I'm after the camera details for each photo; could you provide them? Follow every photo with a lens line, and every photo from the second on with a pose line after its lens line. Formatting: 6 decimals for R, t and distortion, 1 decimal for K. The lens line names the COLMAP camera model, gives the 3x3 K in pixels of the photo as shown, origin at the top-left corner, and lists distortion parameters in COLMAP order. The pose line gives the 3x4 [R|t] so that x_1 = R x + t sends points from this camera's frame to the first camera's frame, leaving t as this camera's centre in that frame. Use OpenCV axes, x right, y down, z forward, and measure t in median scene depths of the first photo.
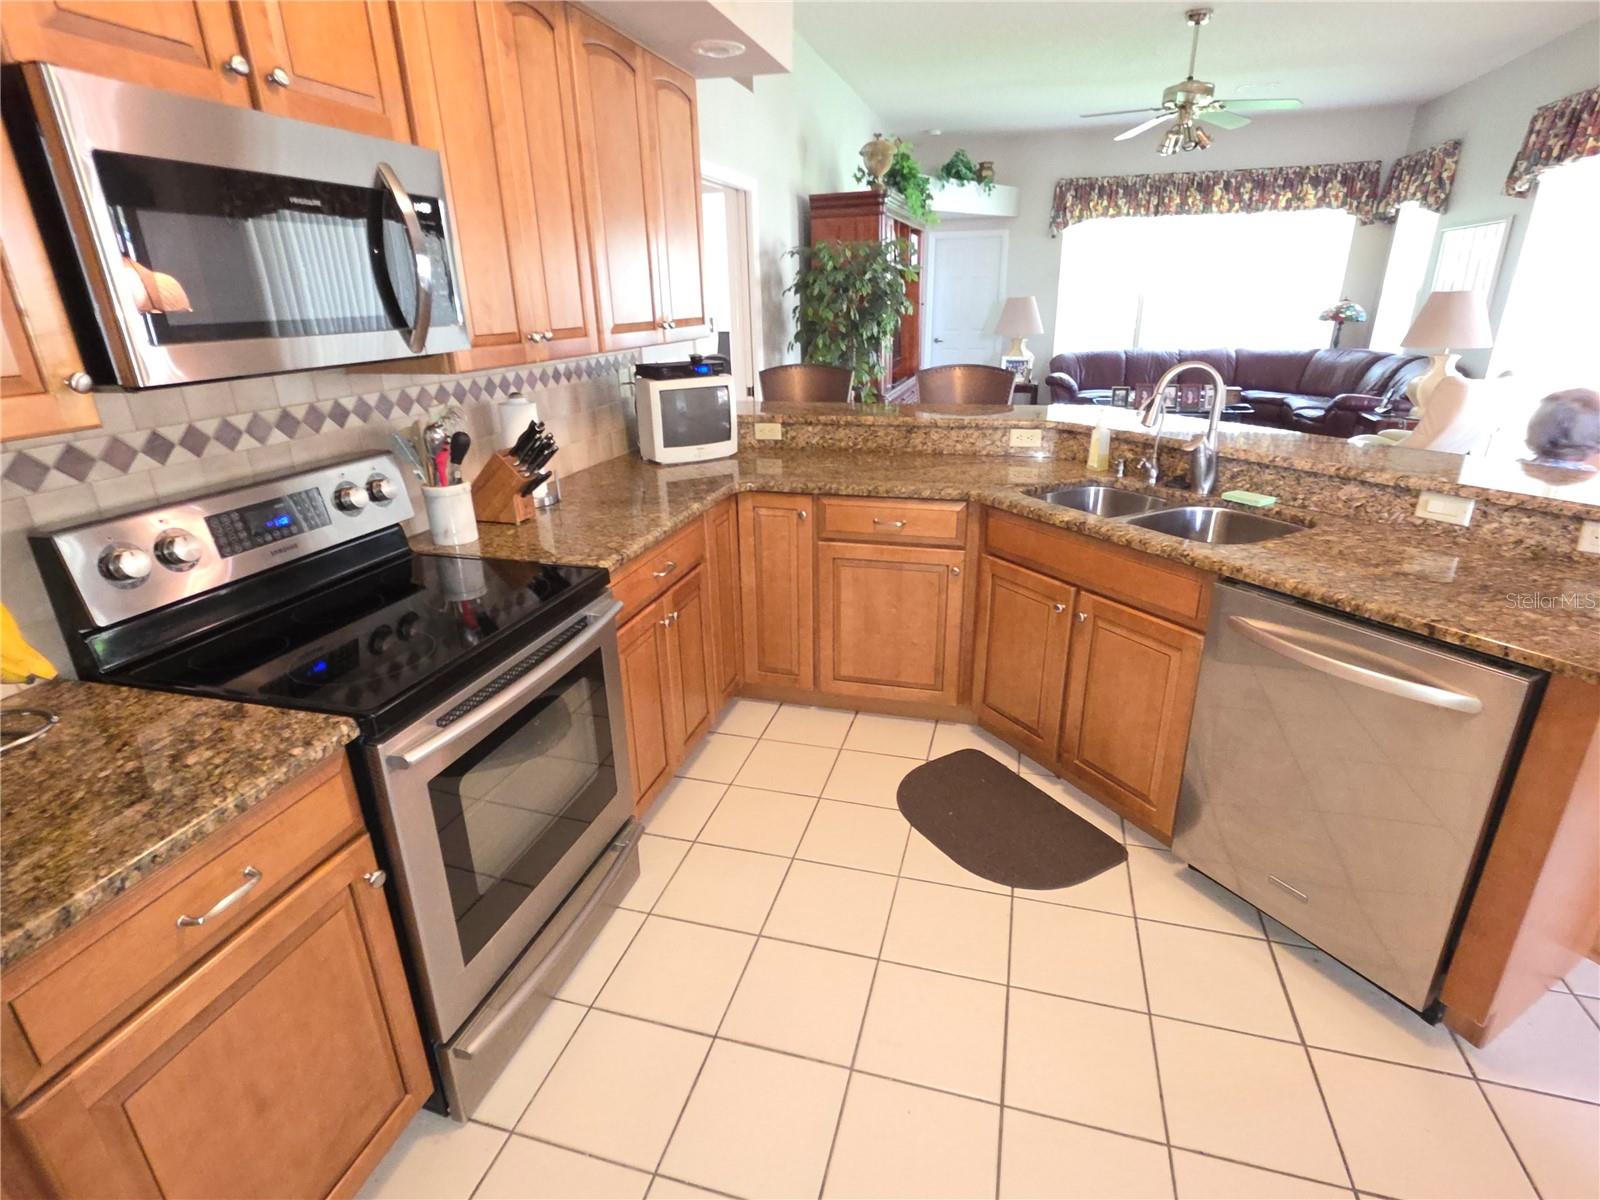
lens RADIAL K [[801.1, 0, 796.7], [0, 801.1, 599.8], [0, 0, 1]] dist [-0.000276, -0.000574]
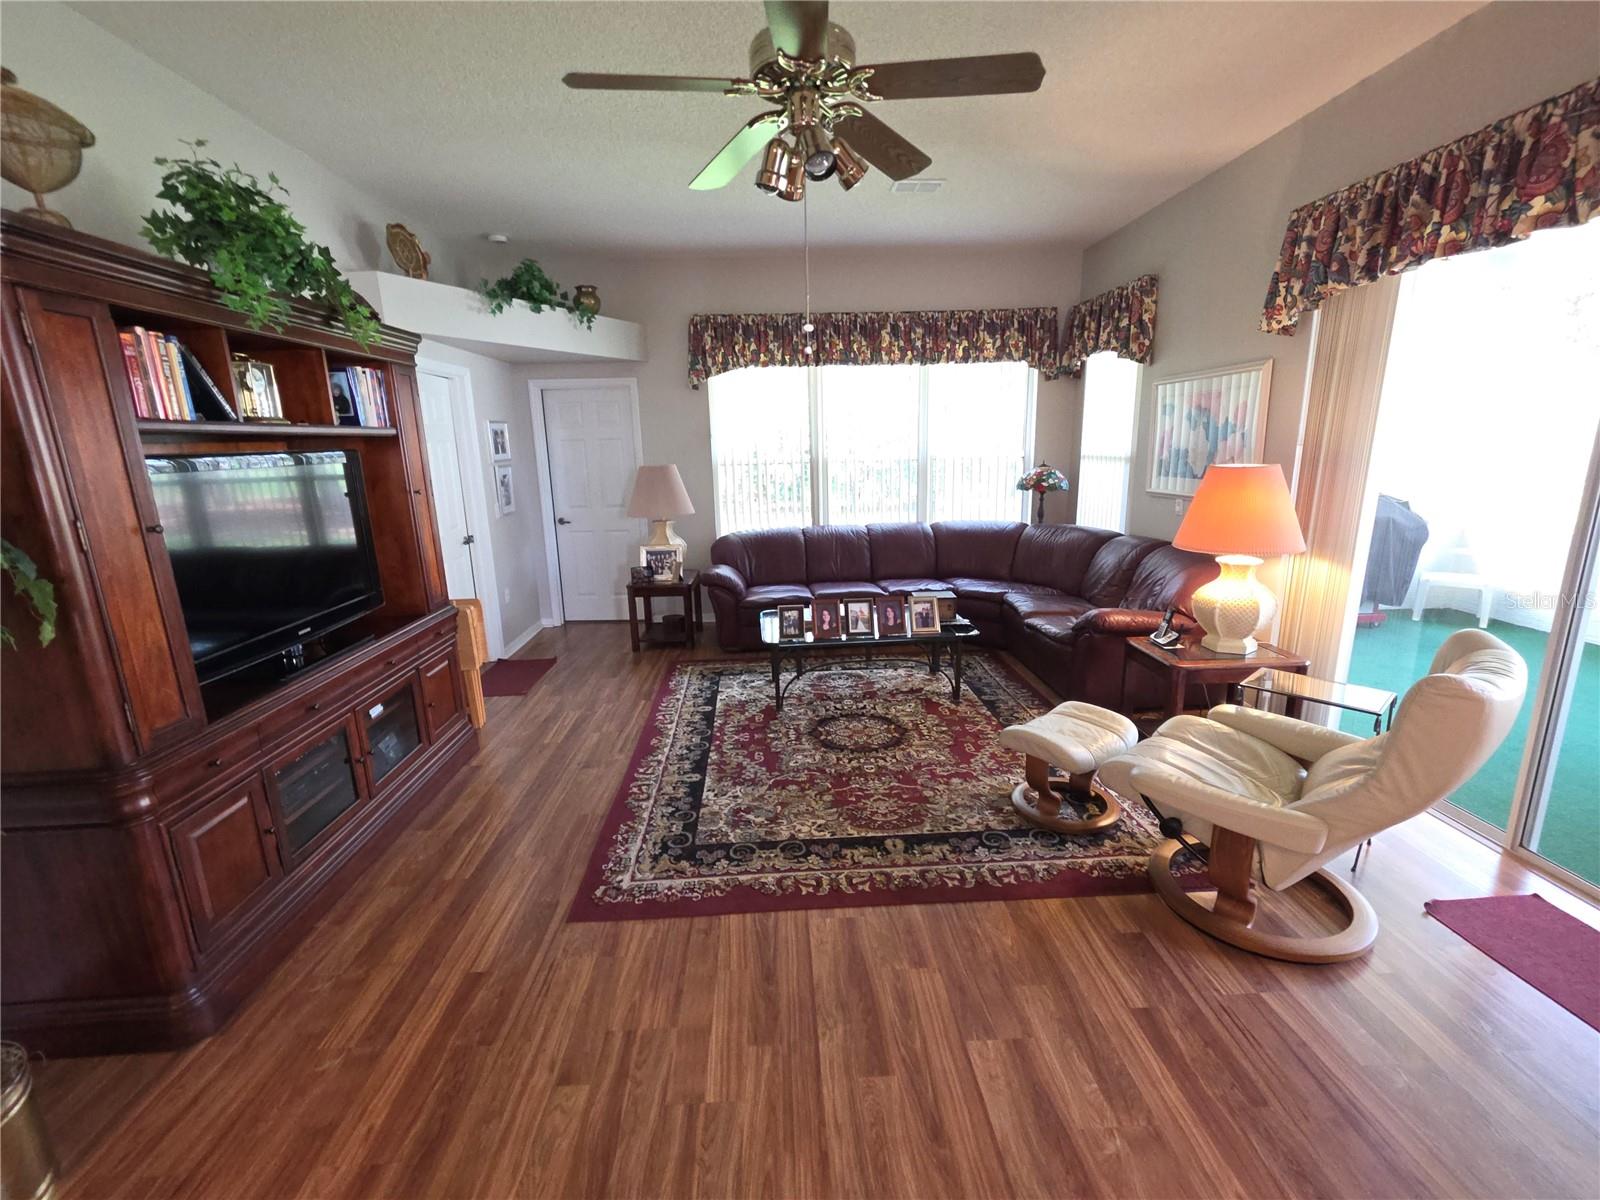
lens RADIAL K [[701.5, 0, 795.1], [0, 701.5, 602.1], [0, 0, 1]] dist [0.001748, -0.000268]
pose [[0.948586, -0.074358, 0.307663, 0.210105], [0.117828, 0.985110, -0.125201, -0.176284], [-0.293772, 0.155016, 0.943222, 0.416772]]
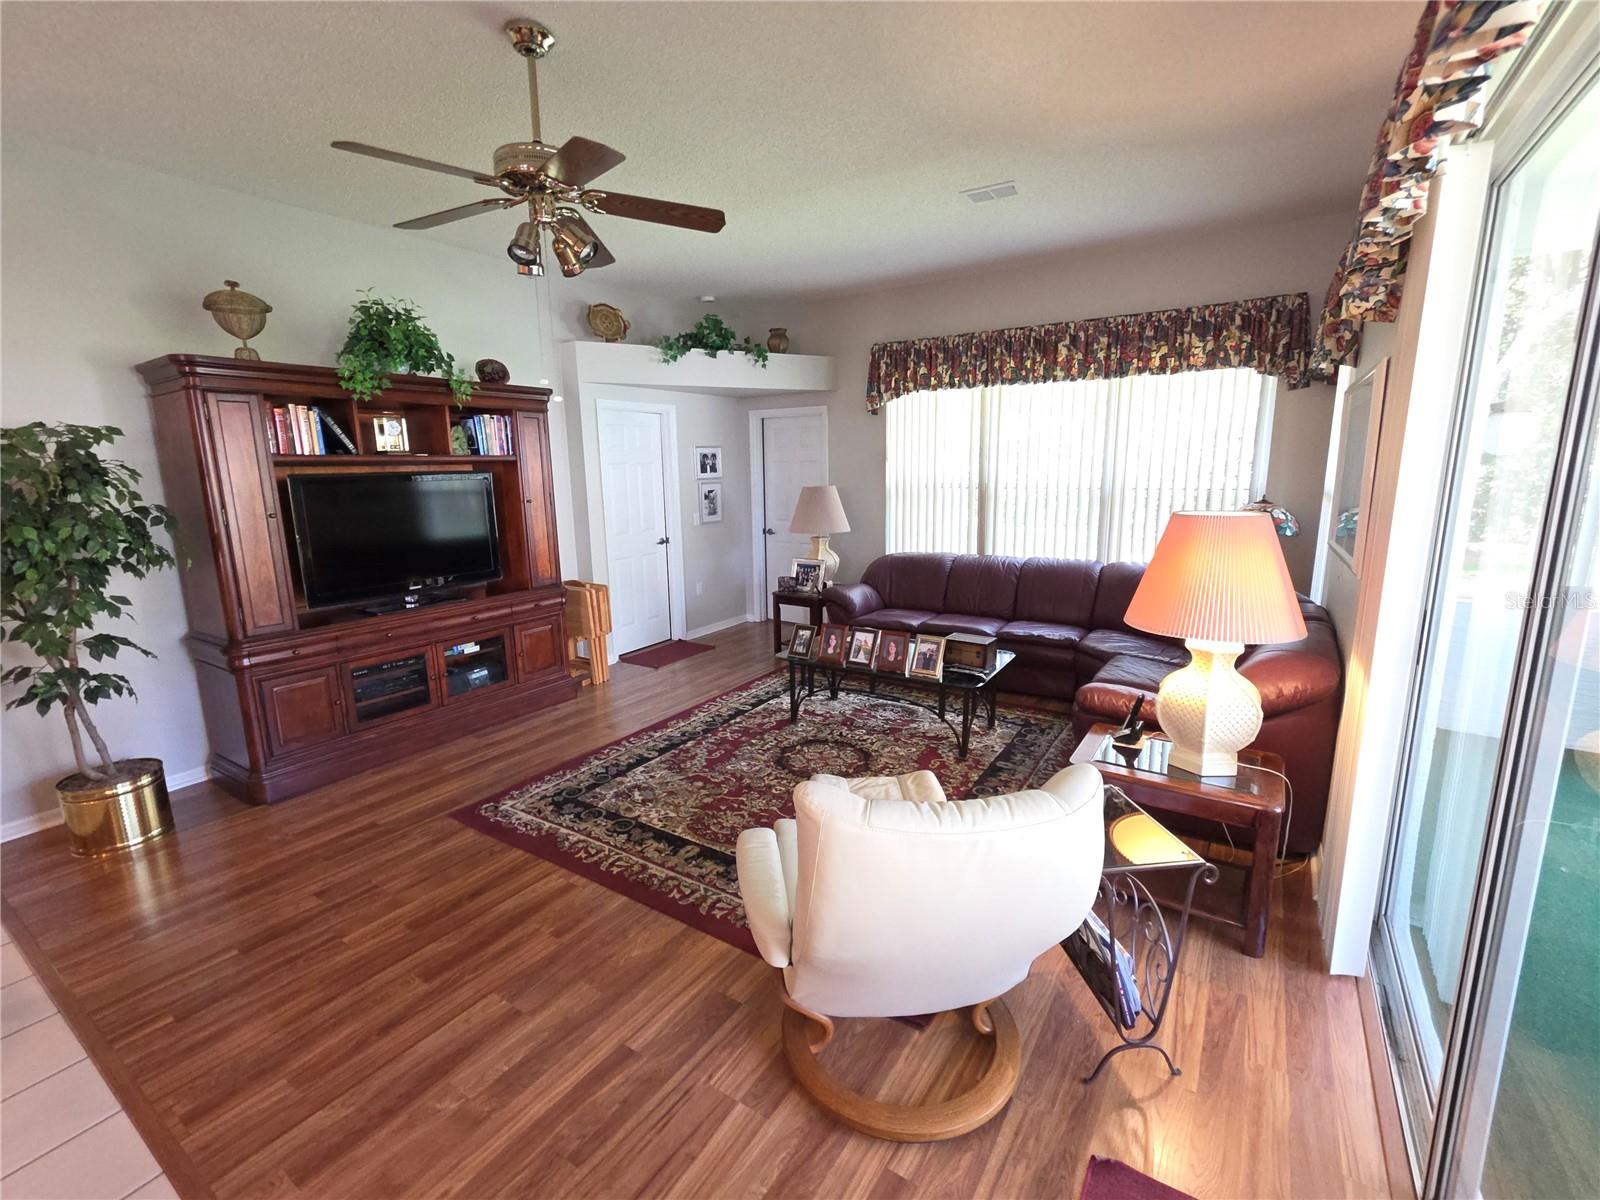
lens RADIAL K [[701.5, 0, 795.1], [0, 701.5, 602.1], [0, 0, 1]] dist [0.001748, -0.000268]
pose [[0.954422, 0.063251, -0.291682, 0.505328], [-0.110424, 0.982772, -0.148210, -0.175686], [0.277282, 0.173664, 0.944963, 0.393507]]
